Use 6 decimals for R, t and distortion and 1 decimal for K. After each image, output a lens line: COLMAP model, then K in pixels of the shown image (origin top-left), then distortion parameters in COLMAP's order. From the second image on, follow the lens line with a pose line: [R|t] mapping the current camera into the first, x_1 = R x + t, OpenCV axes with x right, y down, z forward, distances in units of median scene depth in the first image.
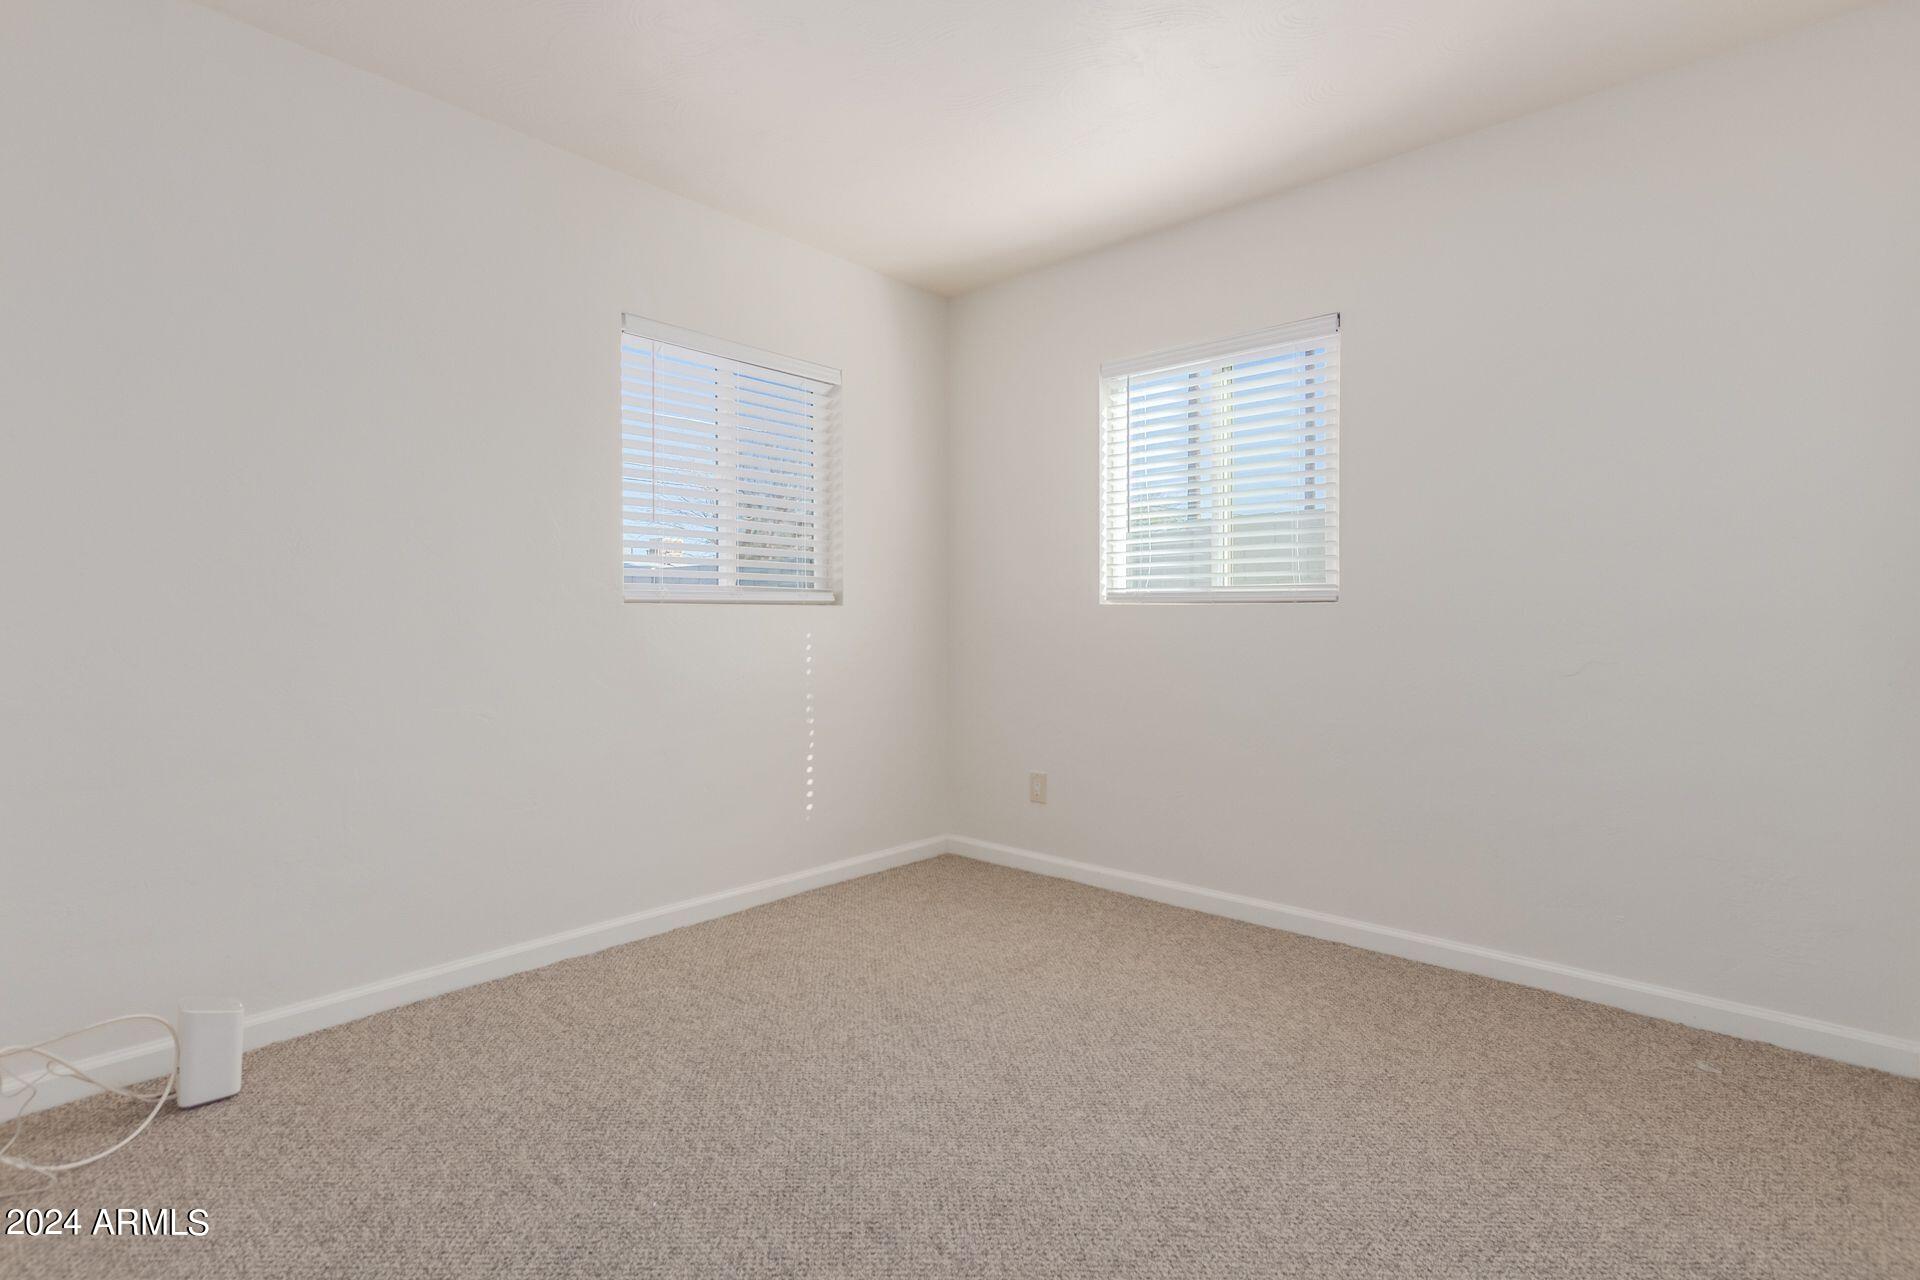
lens RADIAL K [[884.8, 0, 972.1], [0, 884.8, 642.0], [0, 0, 1]] dist [0.000176, -0.000681]
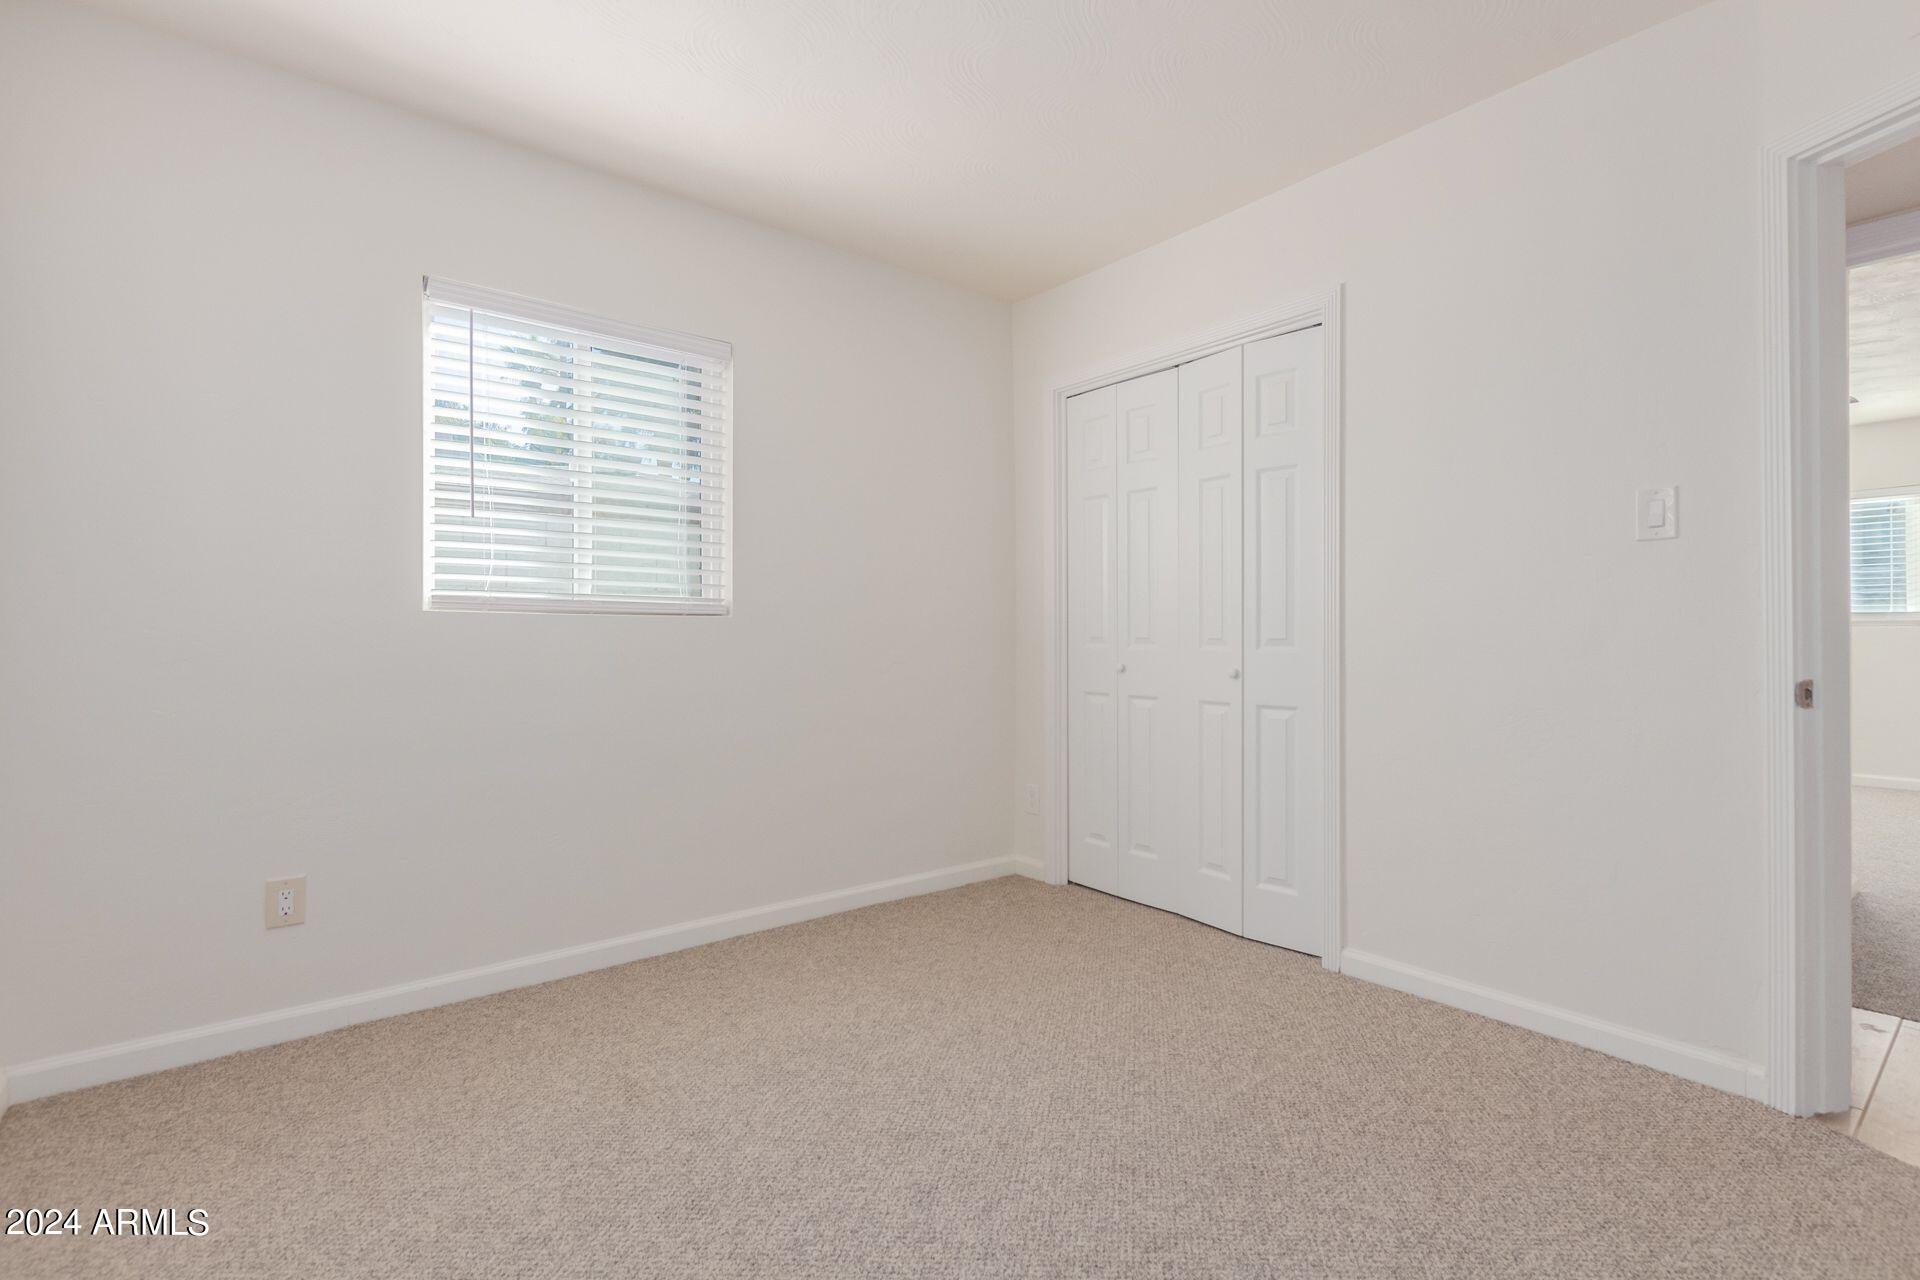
lens RADIAL K [[884.8, 0, 972.1], [0, 884.8, 642.0], [0, 0, 1]] dist [0.000176, -0.000681]
pose [[0.173733, -0.008342, 0.984757, -0.557708], [0.028921, 0.999576, 0.003365, -0.008176], [-0.984368, 0.027896, 0.173901, 0.510273]]
